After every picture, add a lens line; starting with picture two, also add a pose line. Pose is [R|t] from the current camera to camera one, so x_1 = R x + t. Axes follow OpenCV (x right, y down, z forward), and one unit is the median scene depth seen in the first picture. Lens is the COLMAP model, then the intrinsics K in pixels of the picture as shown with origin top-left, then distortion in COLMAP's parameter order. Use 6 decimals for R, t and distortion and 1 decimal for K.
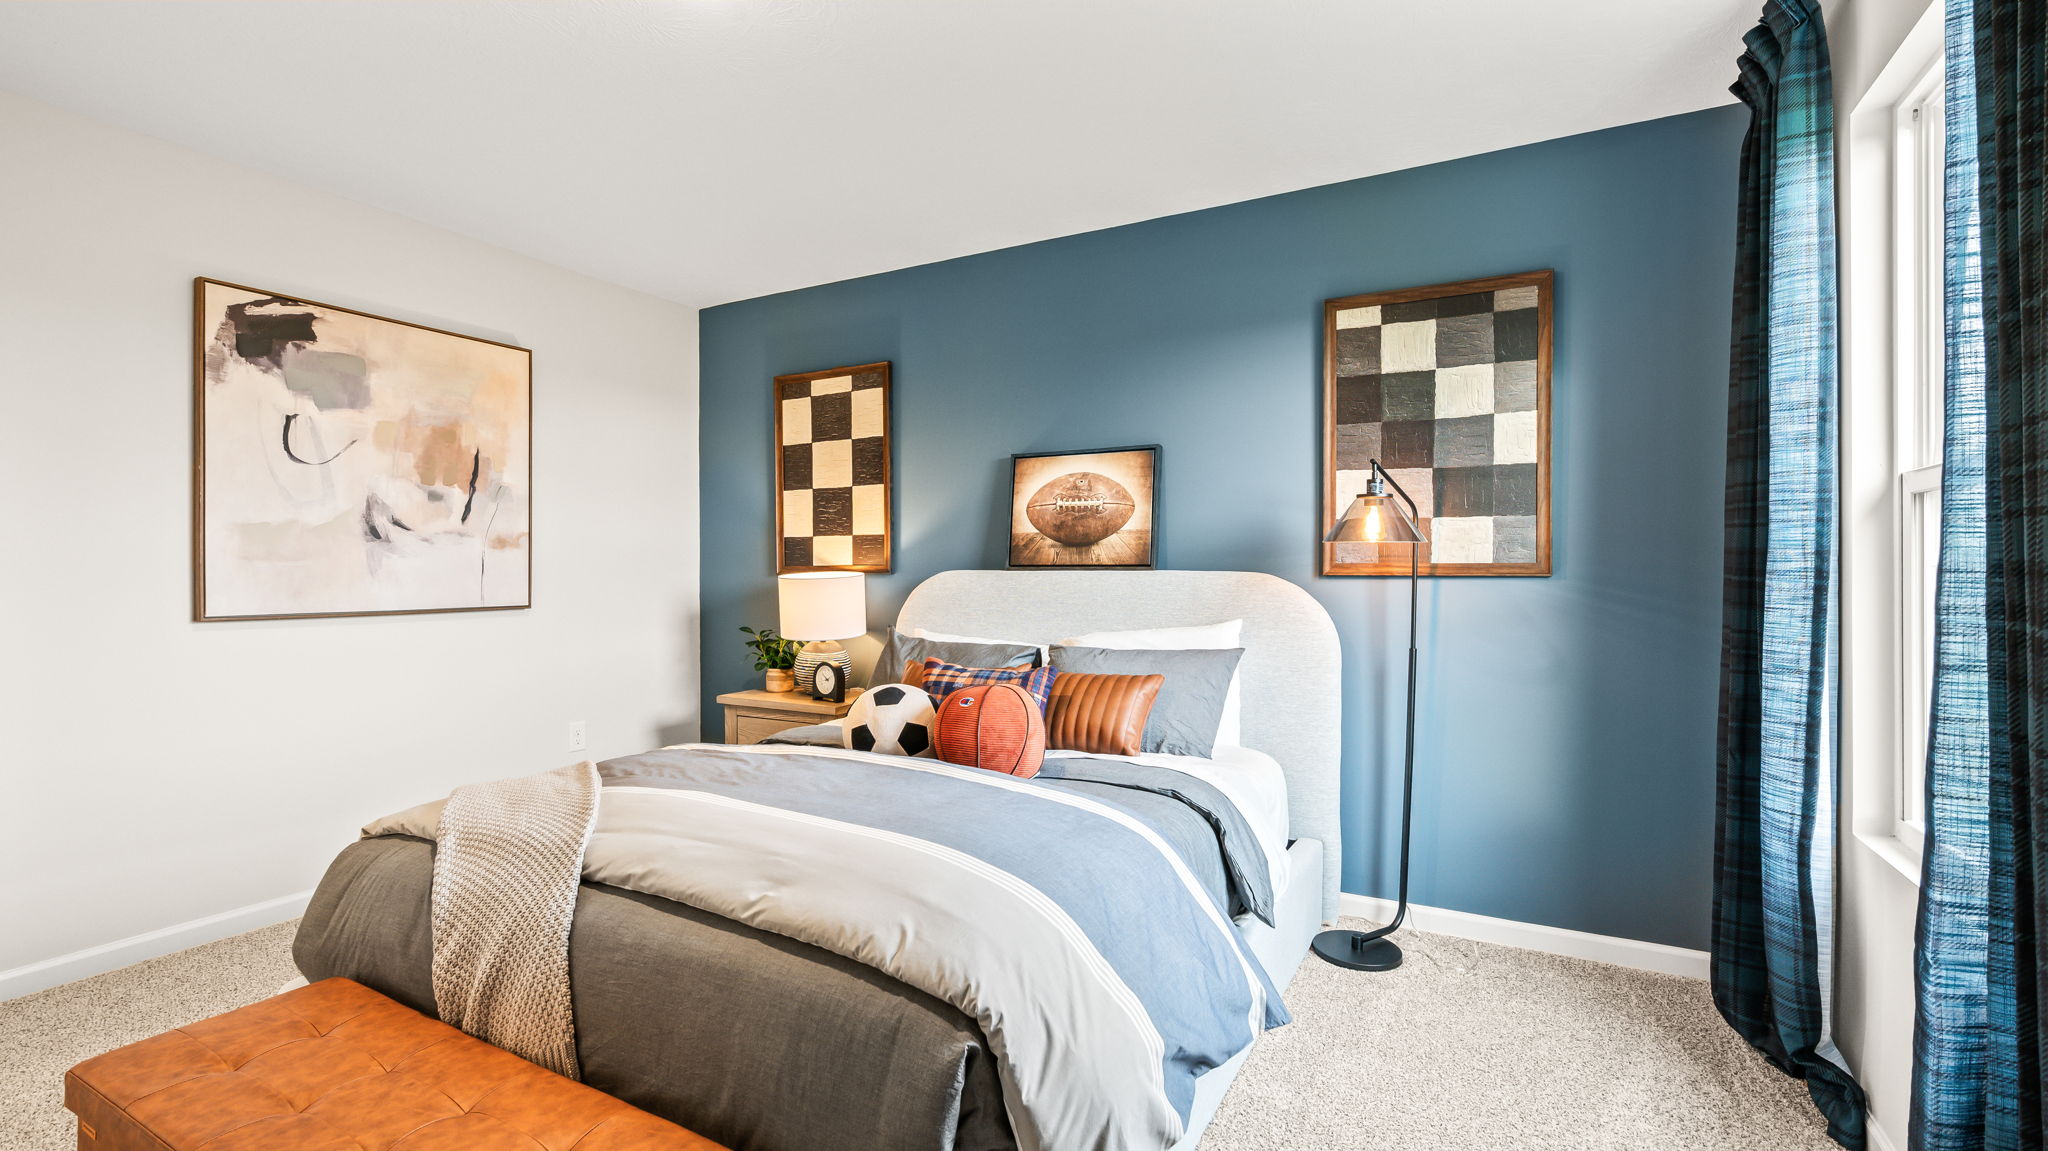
lens RADIAL K [[907.8, 0, 1023.8], [0, 907.8, 568.9], [0, 0, 1]] dist [-0.001991, 0.001035]
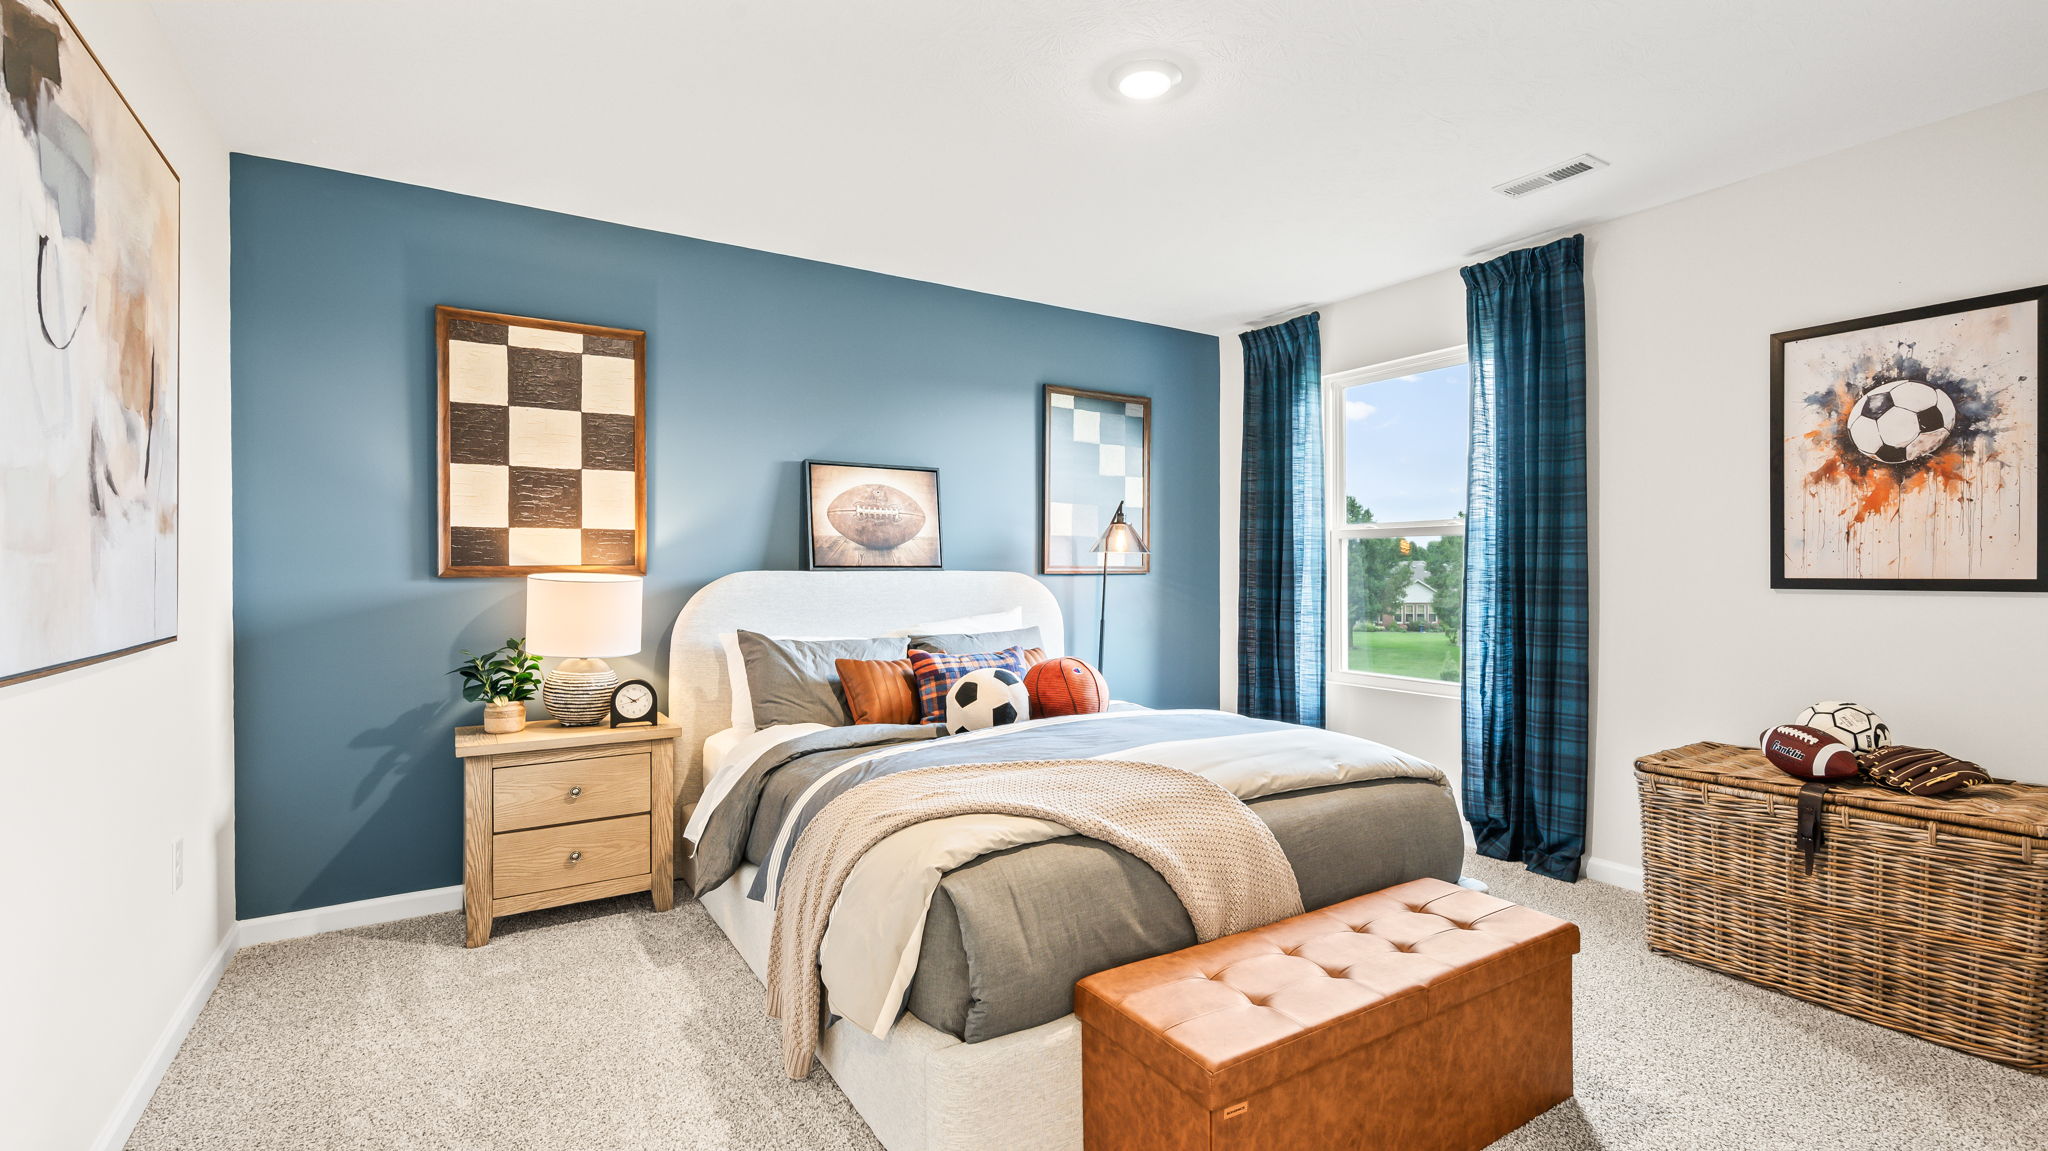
lens RADIAL K [[907.8, 0, 1025.2], [0, 907.8, 574.8], [0, 0, 1]] dist [-0.001991, 0.001035]
pose [[0.479856, -0.004760, 0.877334, -0.747542], [-0.001303, 0.999980, 0.006138, -0.000591], [-0.877346, -0.004088, 0.479840, 0.261202]]
